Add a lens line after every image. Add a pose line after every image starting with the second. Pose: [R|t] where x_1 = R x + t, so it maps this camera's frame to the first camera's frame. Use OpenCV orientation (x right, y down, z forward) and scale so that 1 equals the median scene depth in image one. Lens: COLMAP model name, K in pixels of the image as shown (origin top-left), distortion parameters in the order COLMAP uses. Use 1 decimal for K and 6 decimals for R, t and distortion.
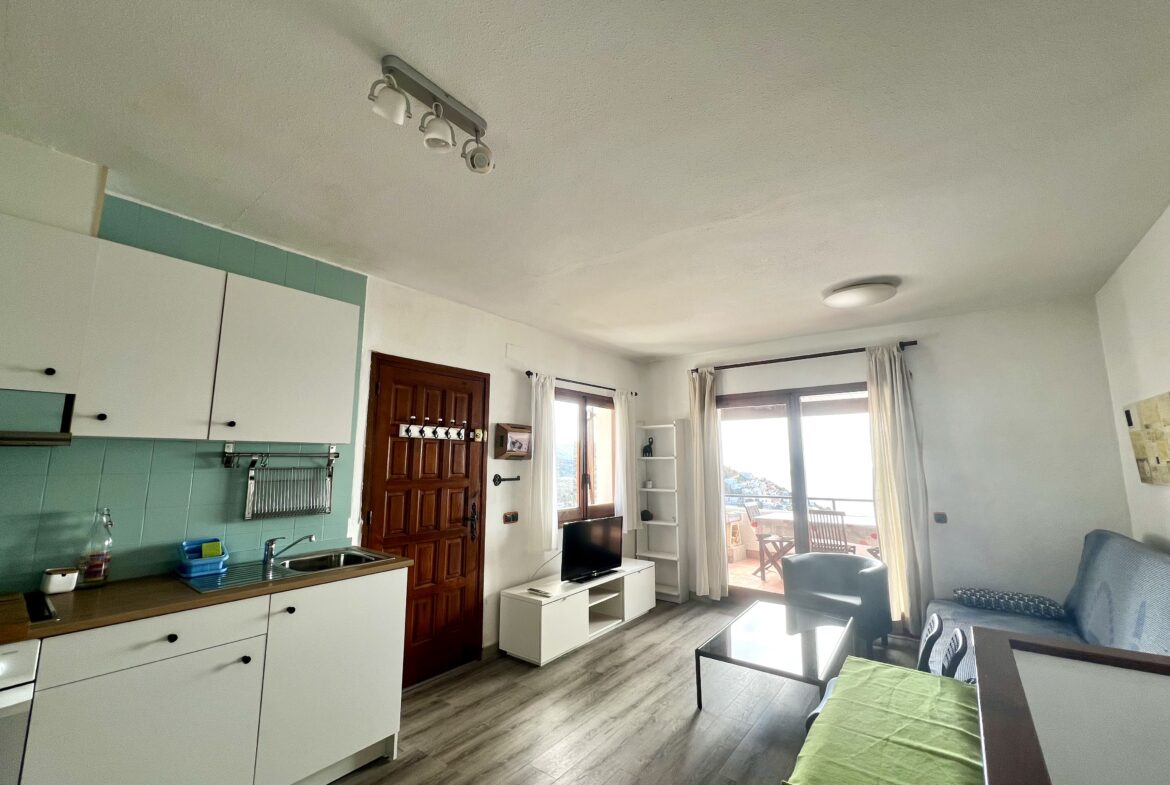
lens RADIAL K [[469.2, 0, 583.7], [0, 469.2, 392.1], [0, 0, 1]] dist [0.000238, 0.000620]
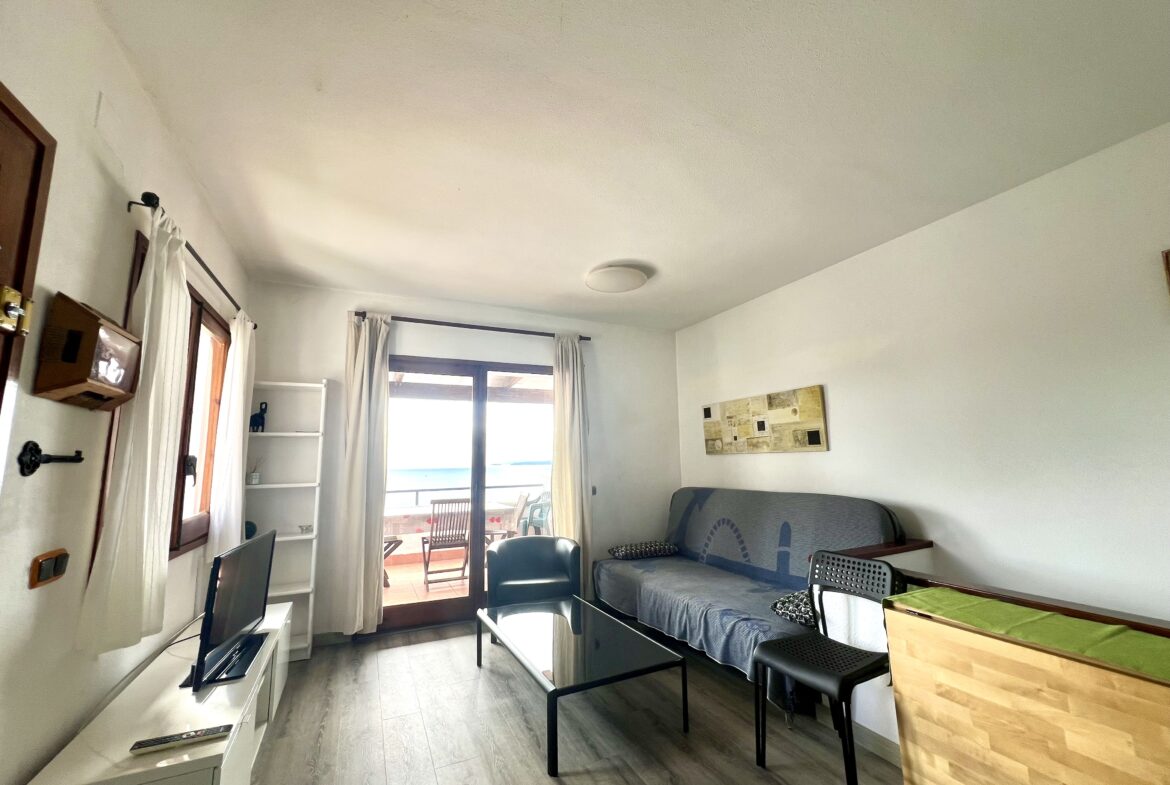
lens RADIAL K [[469.2, 0, 583.7], [0, 469.2, 392.1], [0, 0, 1]] dist [0.000238, 0.000620]
pose [[0.454709, 0.123174, 0.882082, -0.350836], [-0.116126, 0.990135, -0.078400, 0.139158], [-0.883037, -0.066783, 0.464527, 0.576119]]
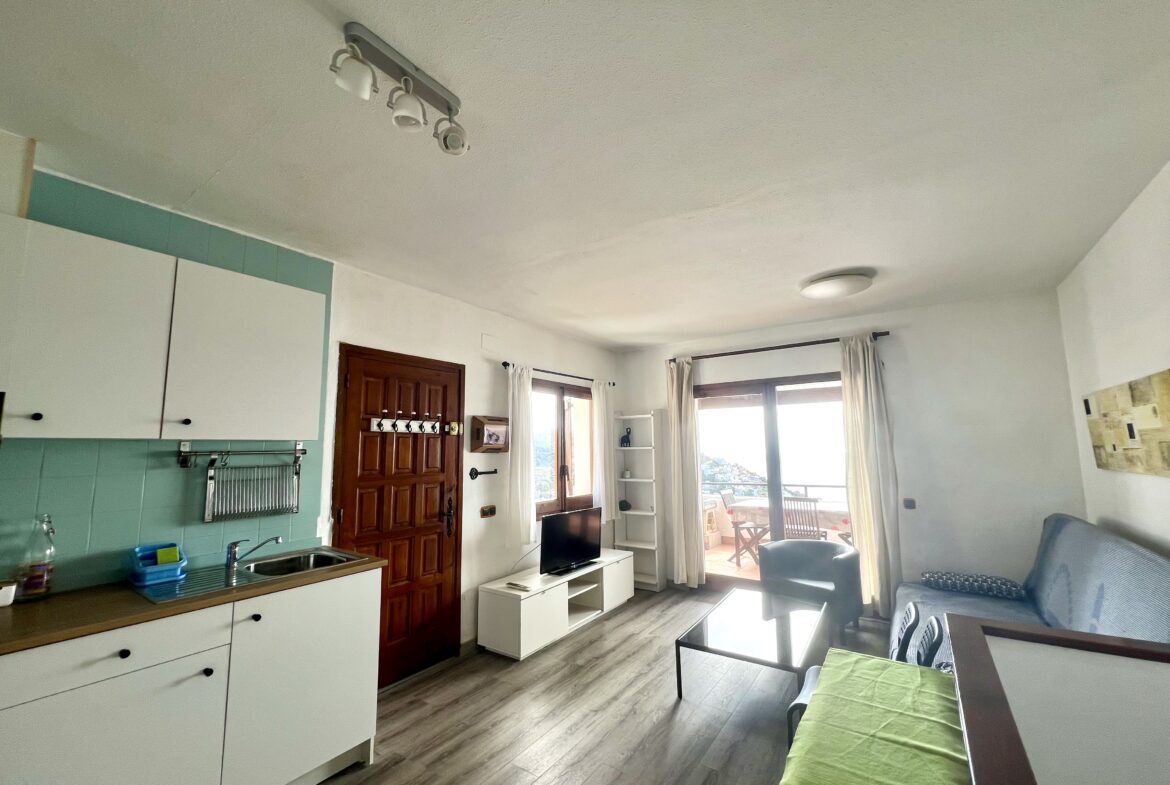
lens RADIAL K [[469.2, 0, 583.7], [0, 469.2, 392.1], [0, 0, 1]] dist [0.000238, 0.000620]
pose [[0.998625, -0.005700, 0.052116, -0.006551], [0.004388, 0.999671, 0.025258, -0.007129], [-0.052243, -0.024994, 0.998322, 0.018436]]
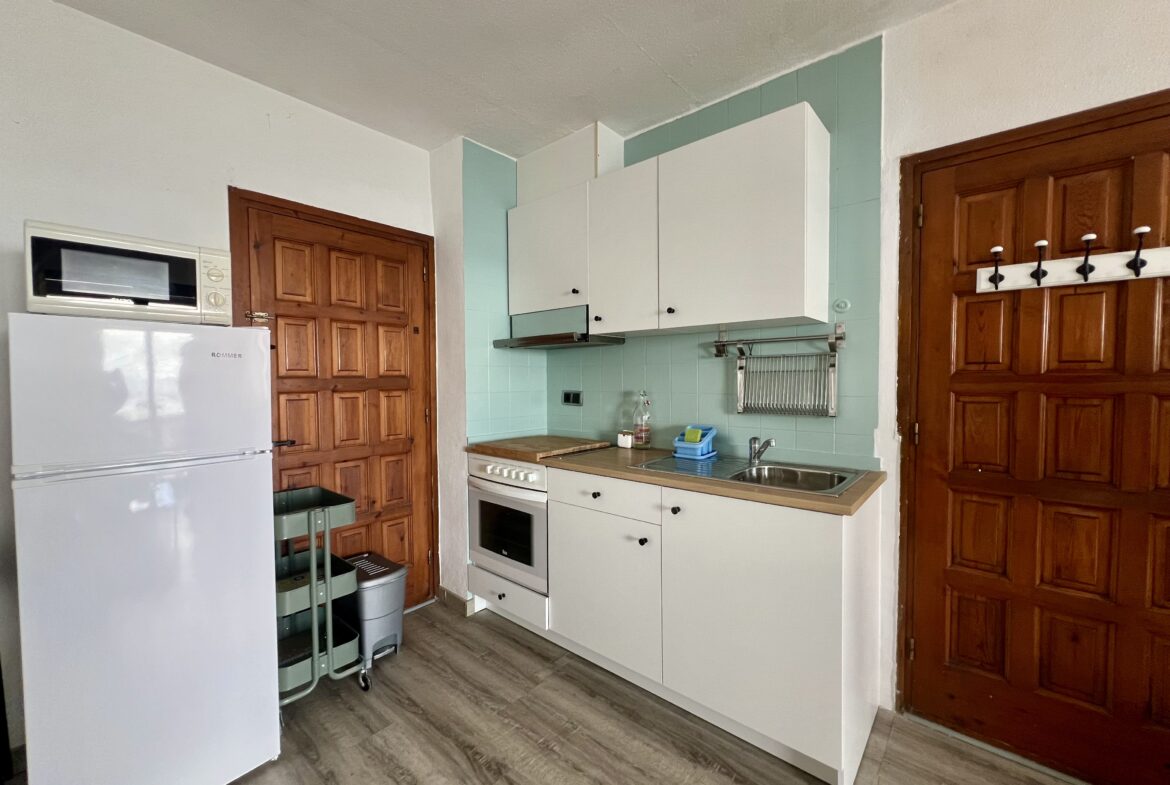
lens RADIAL K [[469.2, 0, 583.7], [0, 469.2, 392.1], [0, 0, 1]] dist [0.000238, 0.000620]
pose [[-0.050550, 0.030625, -0.998252, 0.153636], [0.152377, 0.988064, 0.022596, 0.120091], [0.987029, -0.150969, -0.054613, 0.548780]]
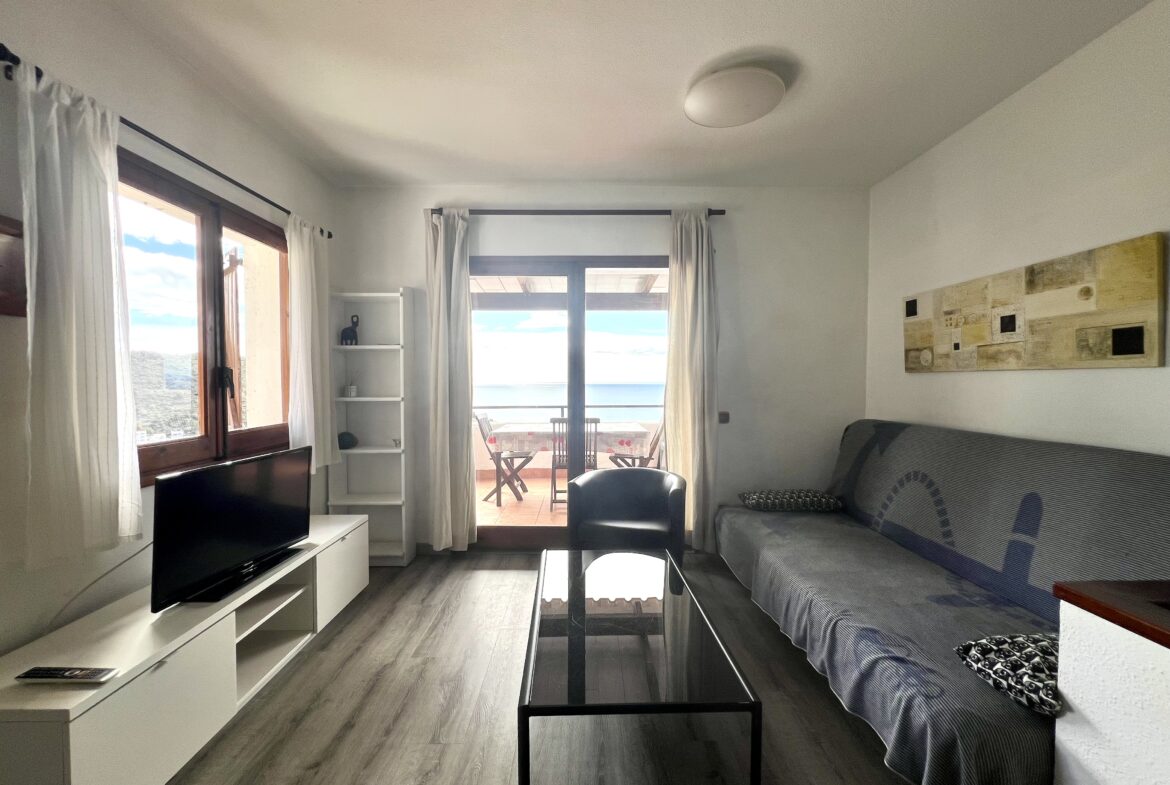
lens RADIAL K [[469.2, 0, 583.7], [0, 469.2, 392.1], [0, 0, 1]] dist [0.000238, 0.000620]
pose [[0.786245, -0.015971, 0.617708, -0.001610], [-0.091749, 0.985567, 0.142264, 0.136271], [-0.611065, -0.168528, 0.773432, 0.556823]]
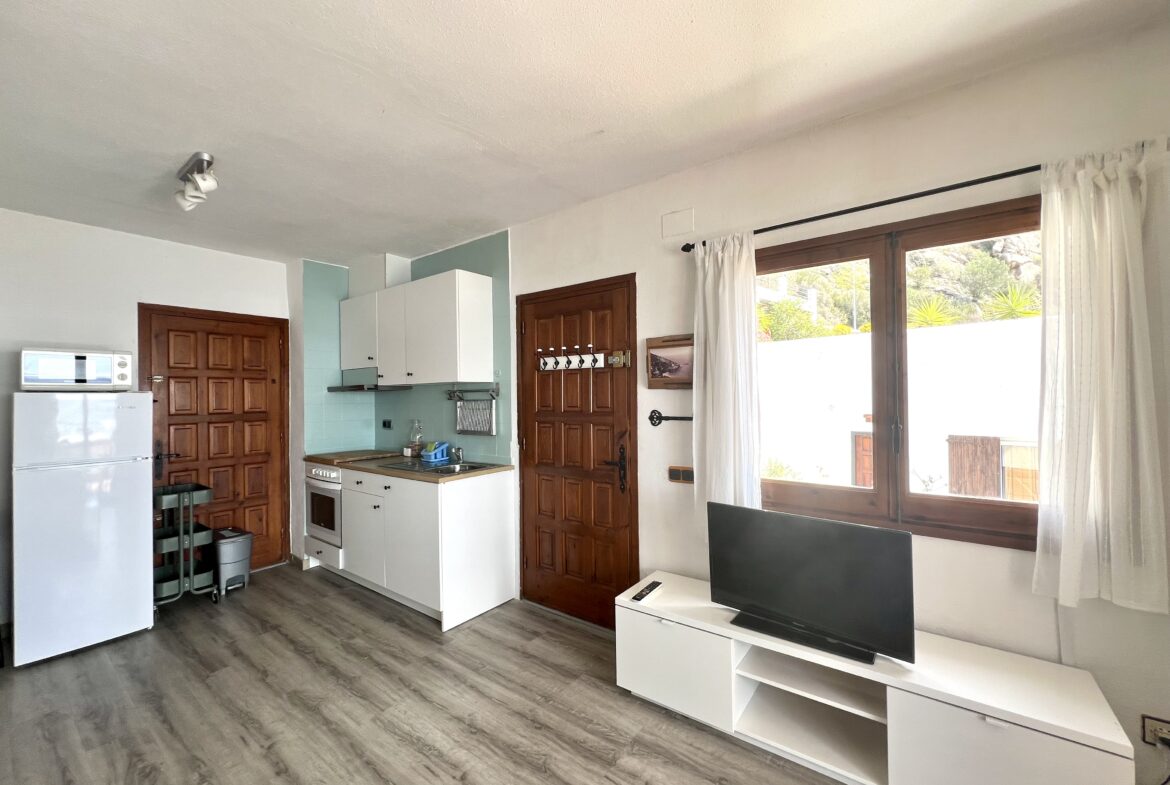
lens RADIAL K [[469.2, 0, 583.7], [0, 469.2, 392.1], [0, 0, 1]] dist [0.000238, 0.000620]
pose [[0.011506, -0.009844, -0.999885, 0.600209], [0.160246, 0.987046, -0.007873, 0.157261], [0.987010, -0.160137, 0.012935, 1.021720]]
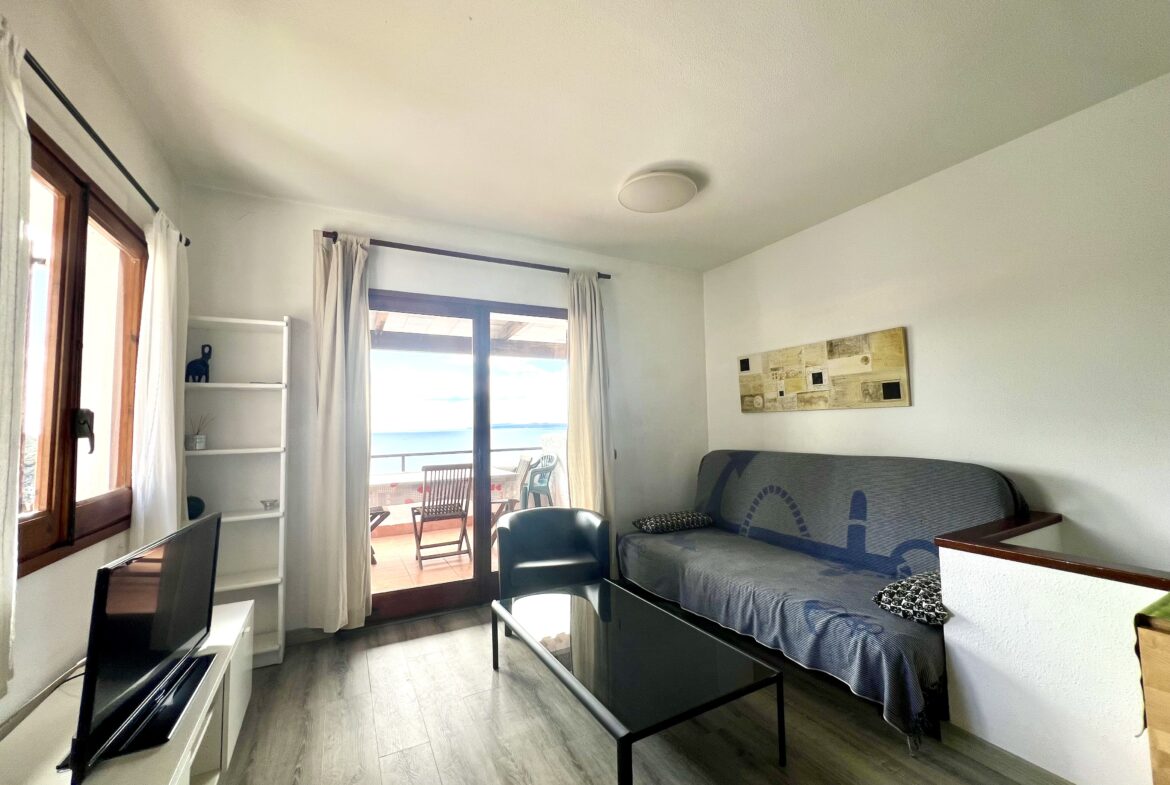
lens RADIAL K [[469.2, 0, 583.7], [0, 469.2, 392.1], [0, 0, 1]] dist [0.000238, 0.000620]
pose [[0.416749, 0.054599, 0.907380, -0.211674], [-0.115701, 0.993262, -0.006627, 0.172858], [-0.901628, -0.102223, 0.420258, 0.751344]]
